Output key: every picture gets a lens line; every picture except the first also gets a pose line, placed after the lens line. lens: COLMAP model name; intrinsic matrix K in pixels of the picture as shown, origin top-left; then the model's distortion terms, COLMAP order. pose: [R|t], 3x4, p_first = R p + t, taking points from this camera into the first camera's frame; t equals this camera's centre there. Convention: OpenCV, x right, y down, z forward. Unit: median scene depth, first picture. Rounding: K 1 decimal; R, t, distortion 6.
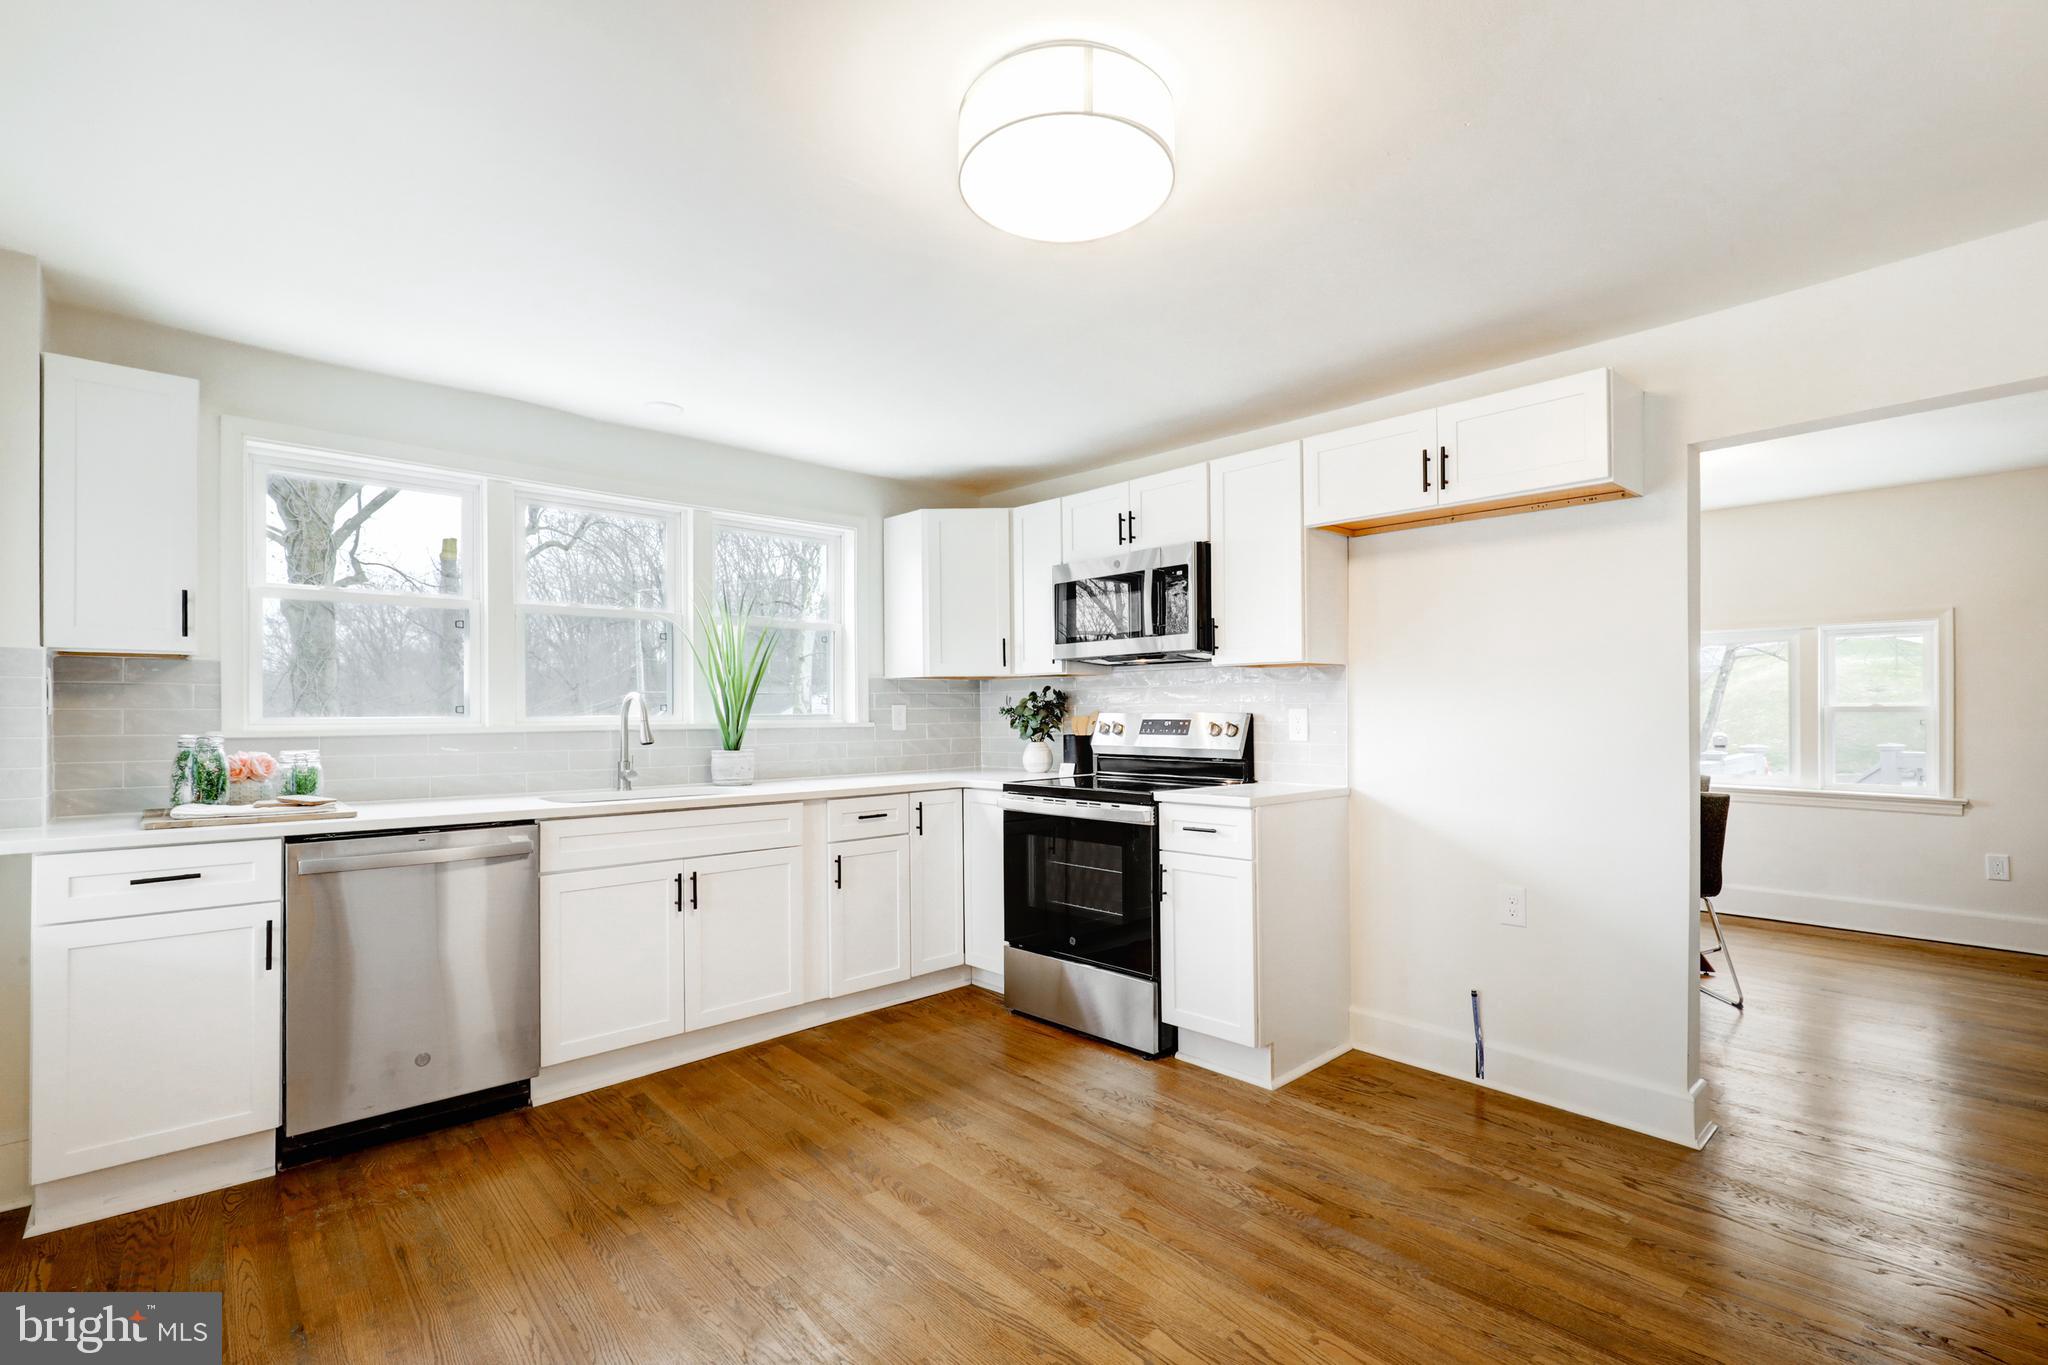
lens RADIAL K [[932.9, 0, 1019.5], [0, 932.9, 714.2], [0, 0, 1]] dist [0.000926, -0.000184]
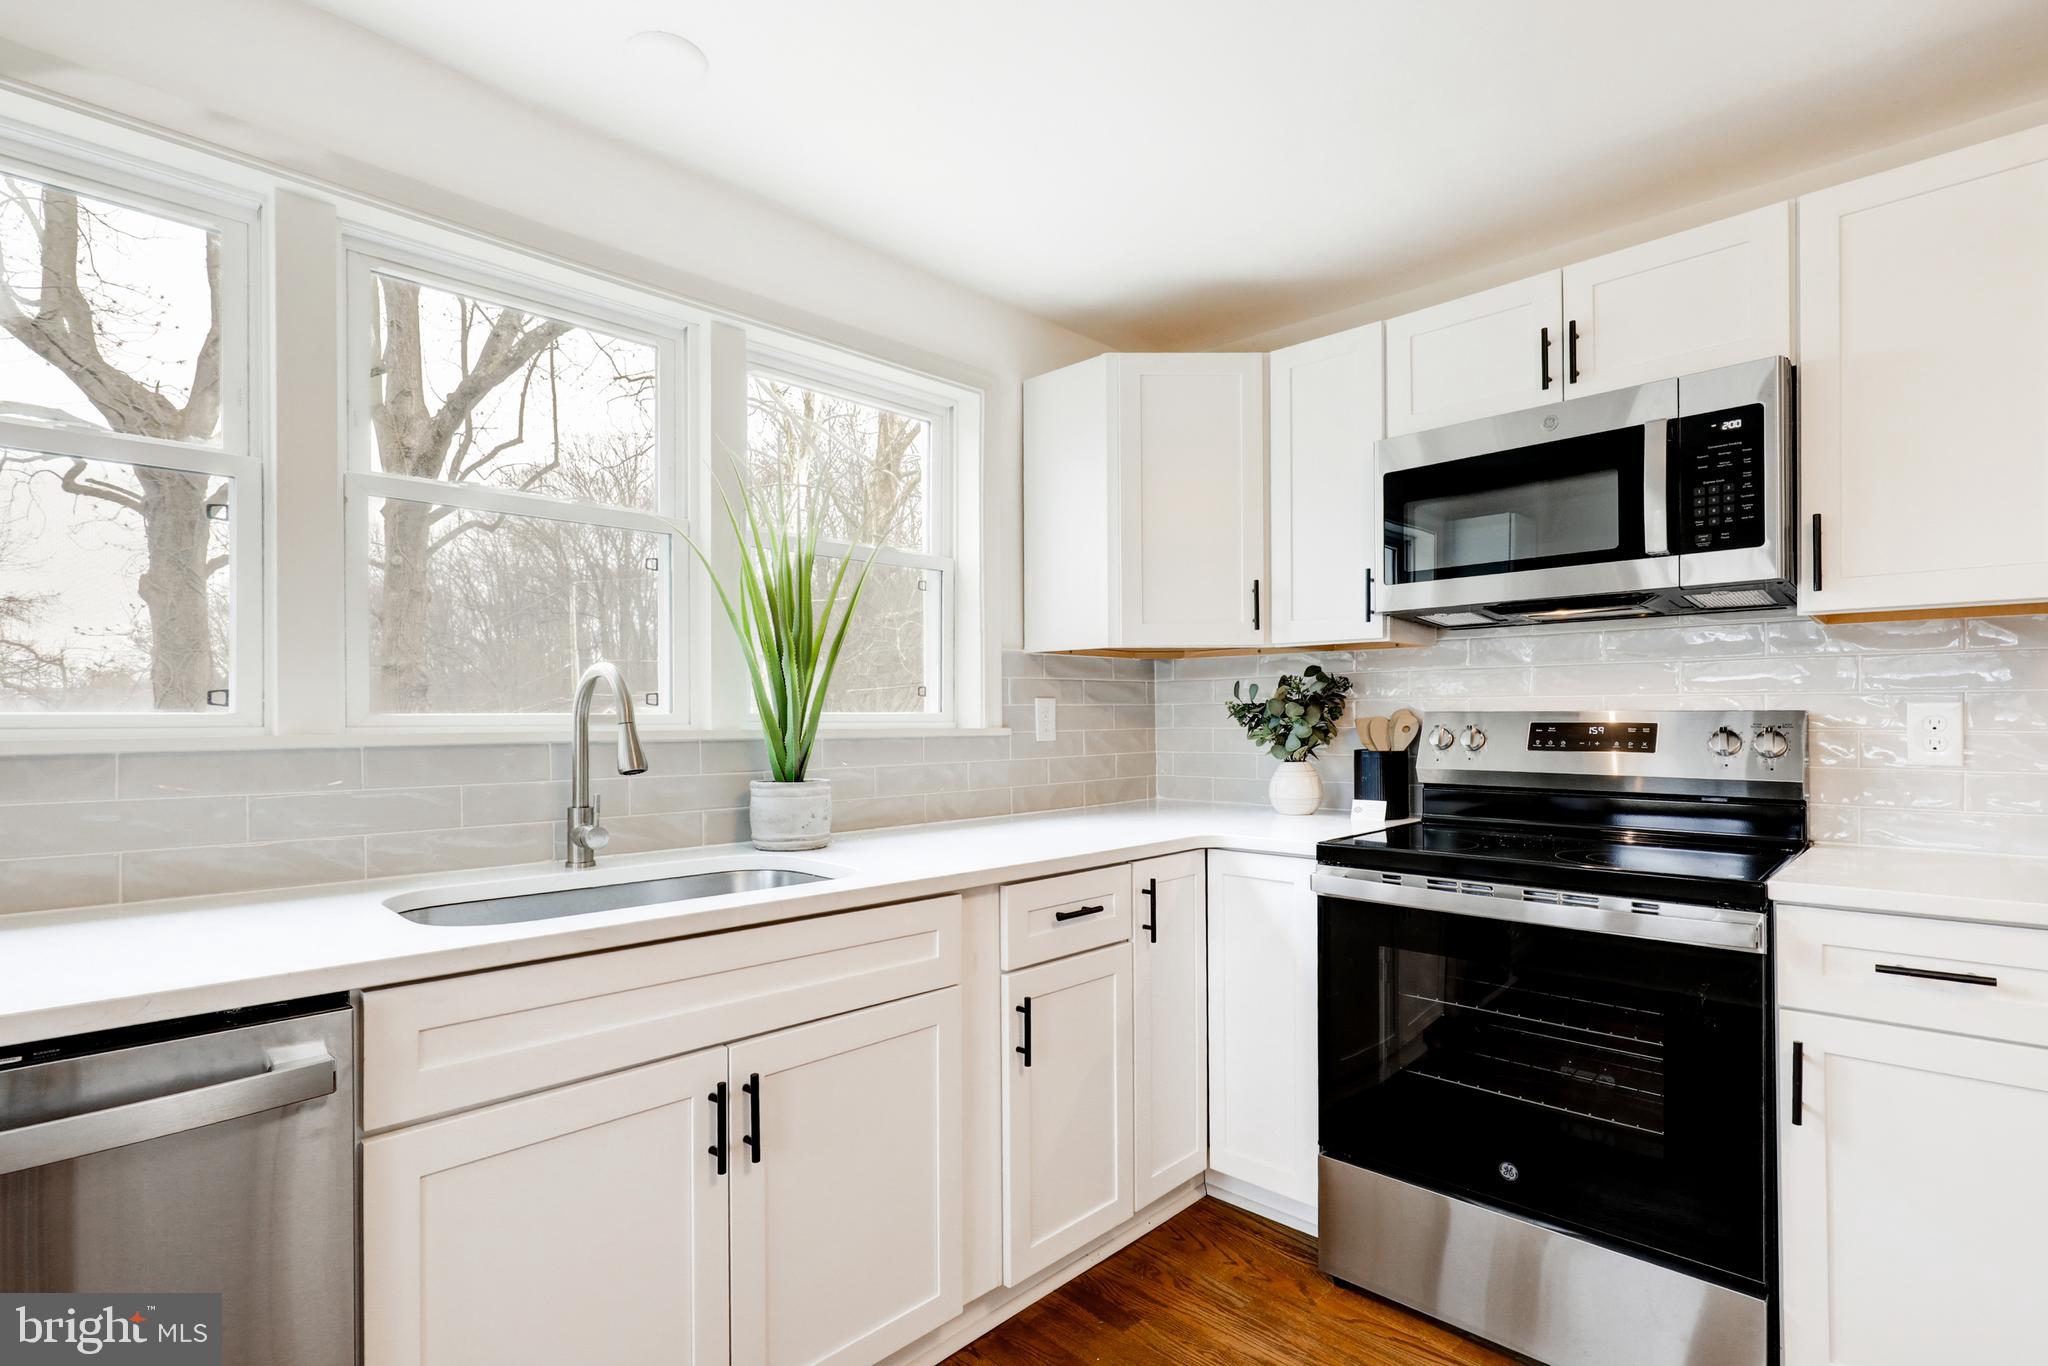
lens RADIAL K [[980.2, 0, 1021.8], [0, 980.2, 718.7], [0, 0, 1]] dist [0.000346, -0.000159]
pose [[0.999092, 0.001984, 0.042550, -0.204144], [-0.001938, 0.999997, -0.001116, 0.004333], [-0.042552, 0.001032, 0.999094, 0.452976]]
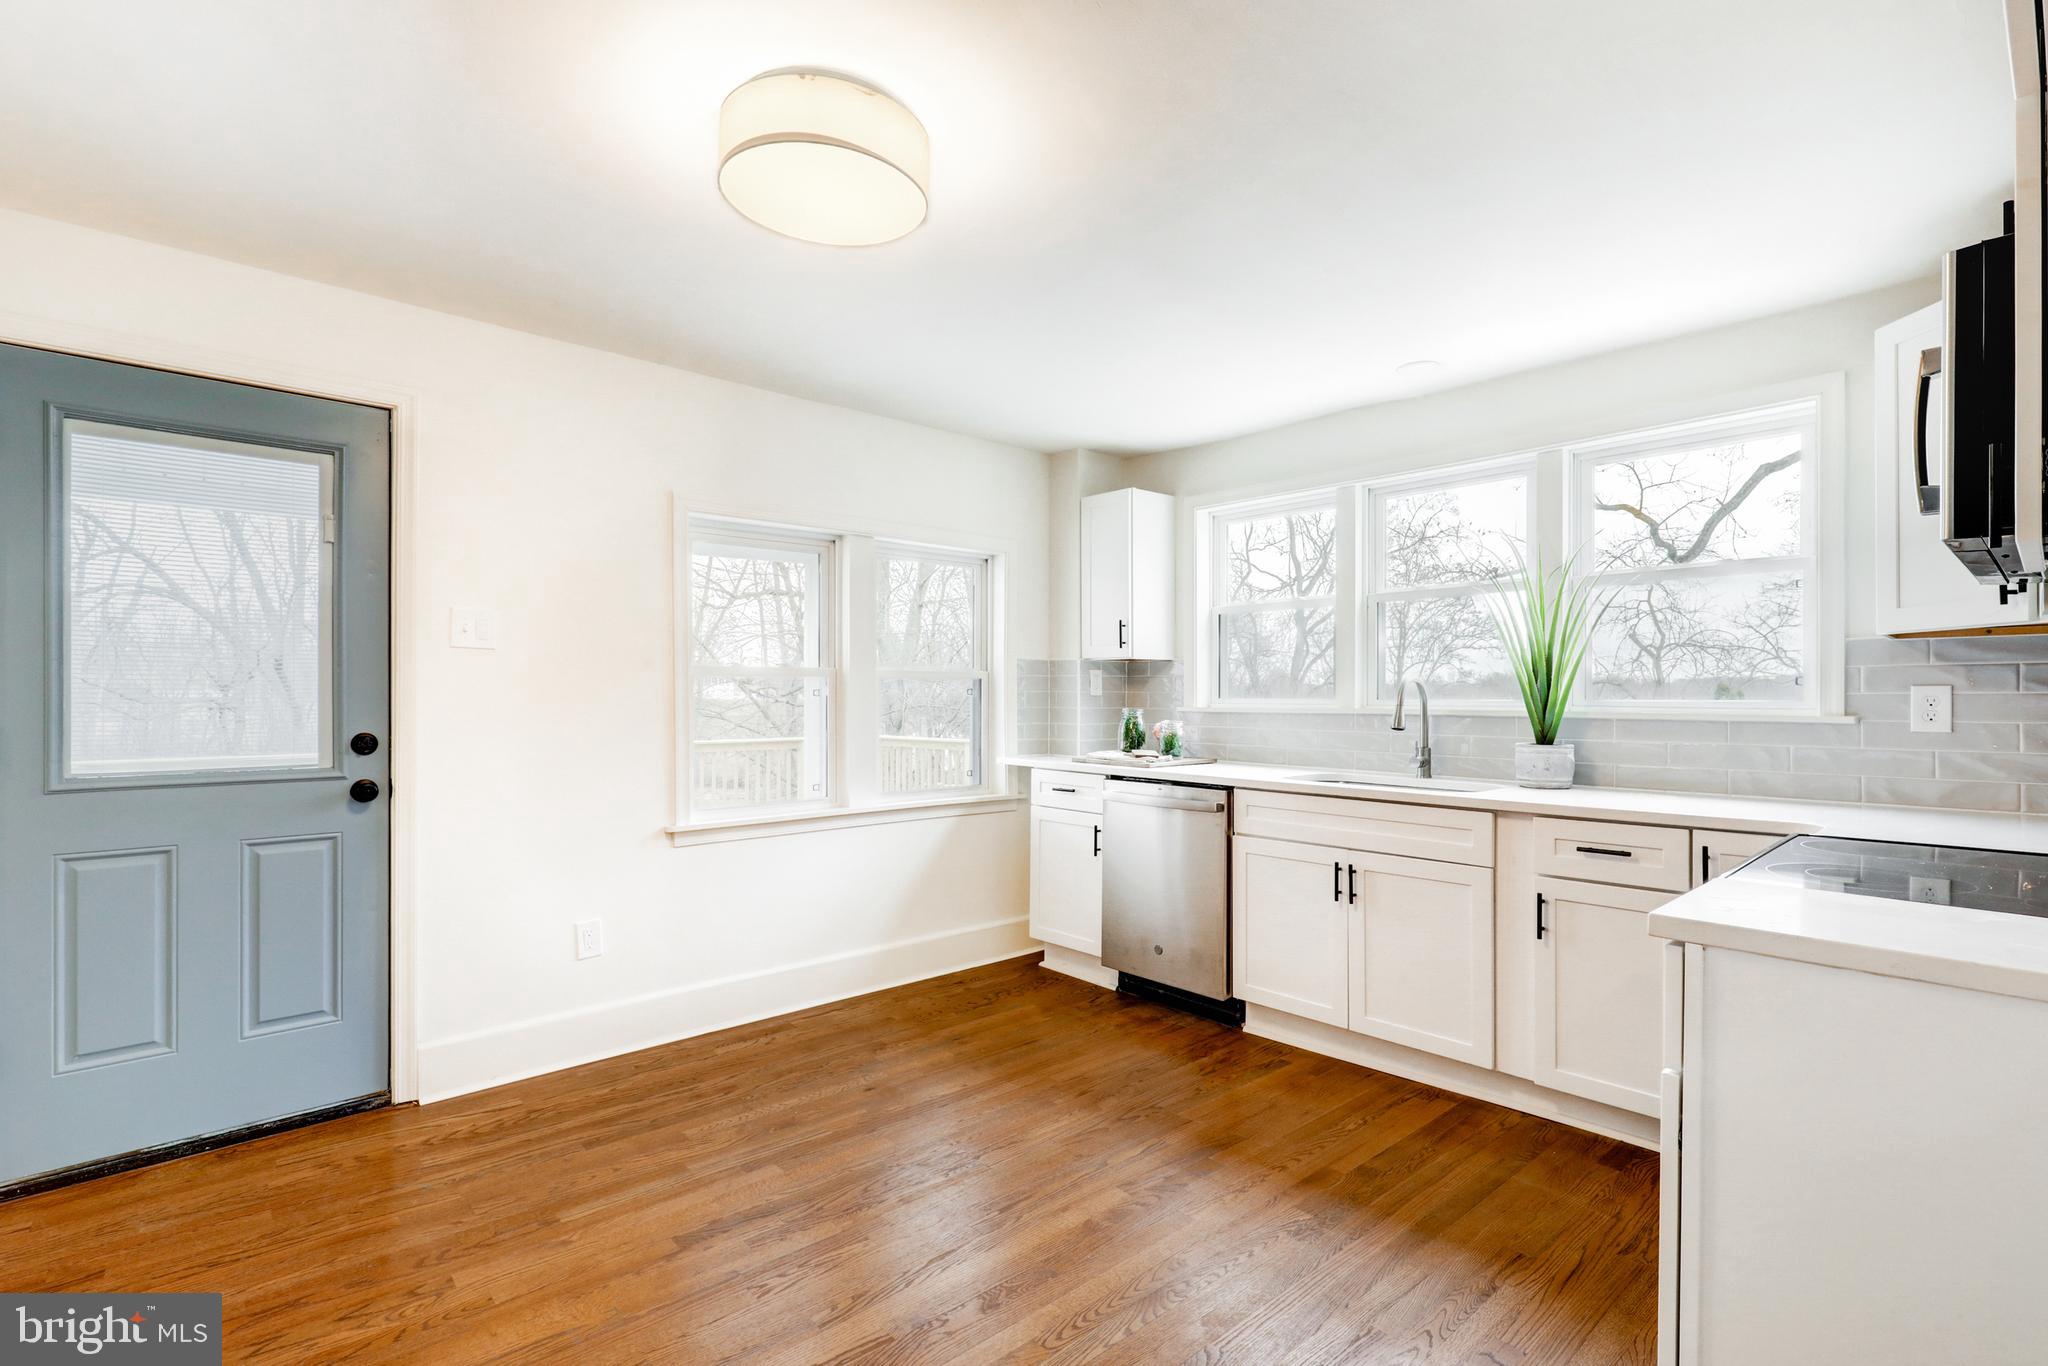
lens RADIAL K [[943.0, 0, 1023.6], [0, 943.0, 698.3], [0, 0, 1]] dist [0.000475, 0.000207]
pose [[0.001620, 0.009010, -0.999958, 0.511855], [-0.004881, 0.999948, 0.009002, -0.006437], [0.999987, 0.004866, 0.001664, 0.555083]]
